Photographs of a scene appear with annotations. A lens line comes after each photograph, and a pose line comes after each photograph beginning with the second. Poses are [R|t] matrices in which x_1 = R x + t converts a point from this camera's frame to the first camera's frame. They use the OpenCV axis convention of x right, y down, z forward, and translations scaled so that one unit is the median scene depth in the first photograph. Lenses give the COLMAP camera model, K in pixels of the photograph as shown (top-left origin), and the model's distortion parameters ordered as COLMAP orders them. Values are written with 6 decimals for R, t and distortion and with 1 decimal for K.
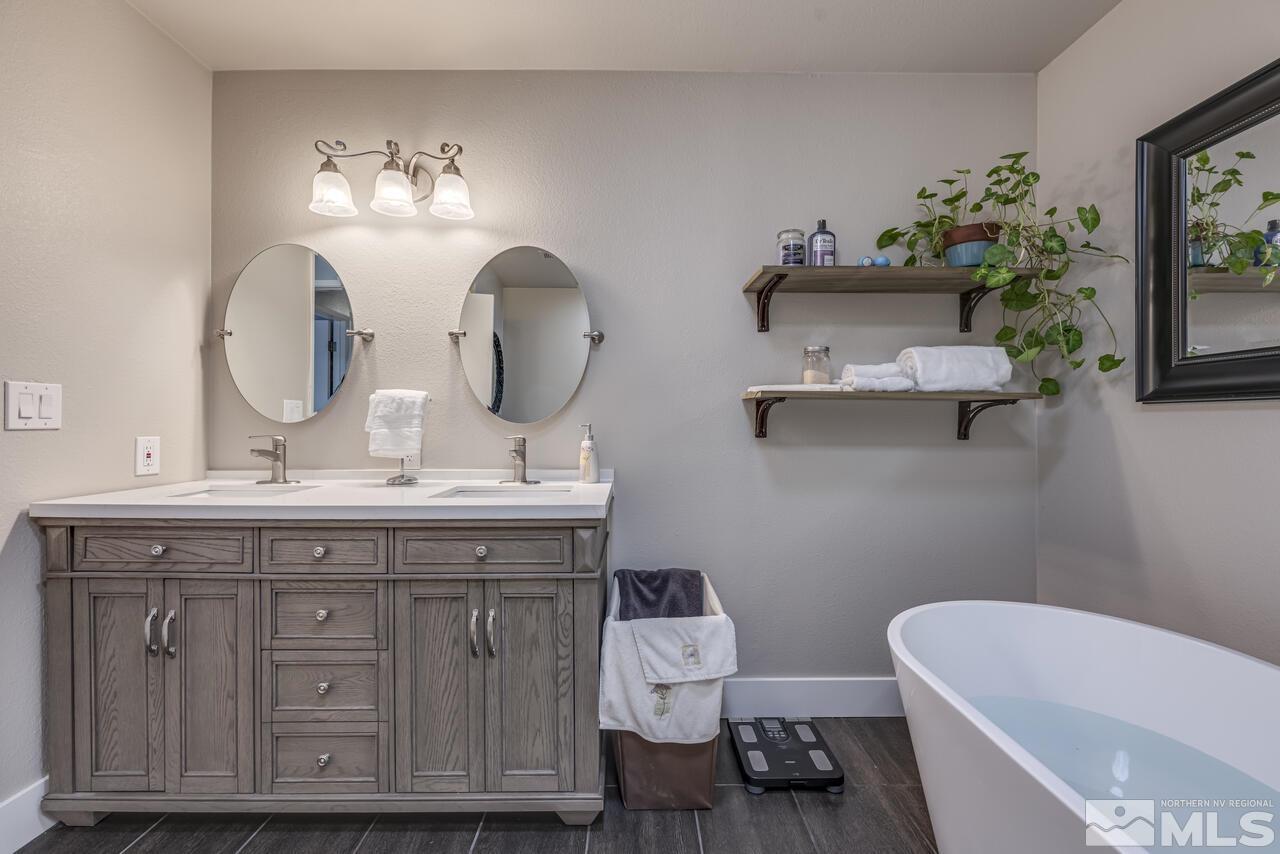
lens RADIAL K [[505.1, 0, 642.5], [0, 505.1, 433.6], [0, 0, 1]] dist [-0.000278, -0.000466]
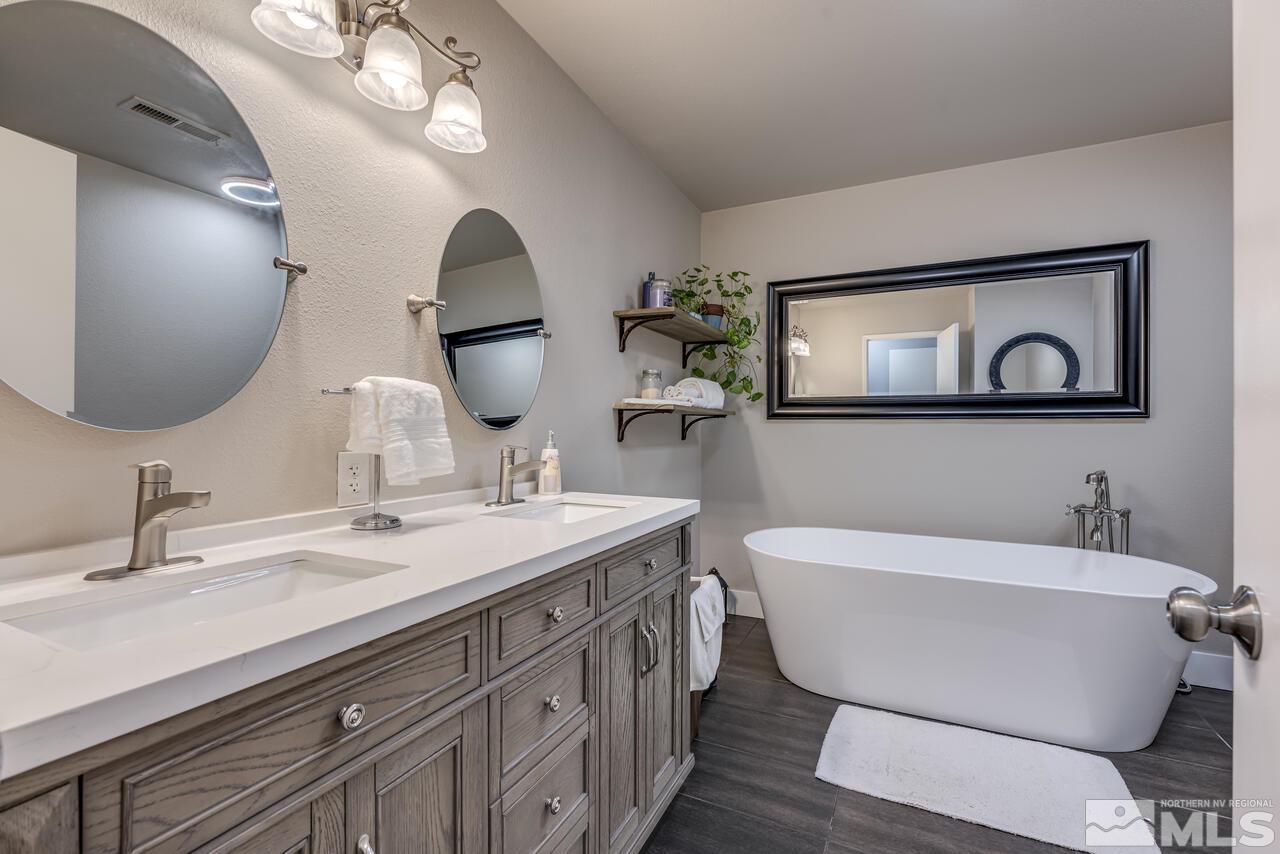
lens RADIAL K [[565.0, 0, 640.0], [0, 565.0, 427.0], [0, 0, 1]] dist [0.001520, 0.000242]
pose [[0.444832, 0.002523, 0.895610, -1.012477], [0.014186, 0.999851, -0.009863, -0.014681], [-0.895502, 0.017092, 0.444730, 0.421116]]
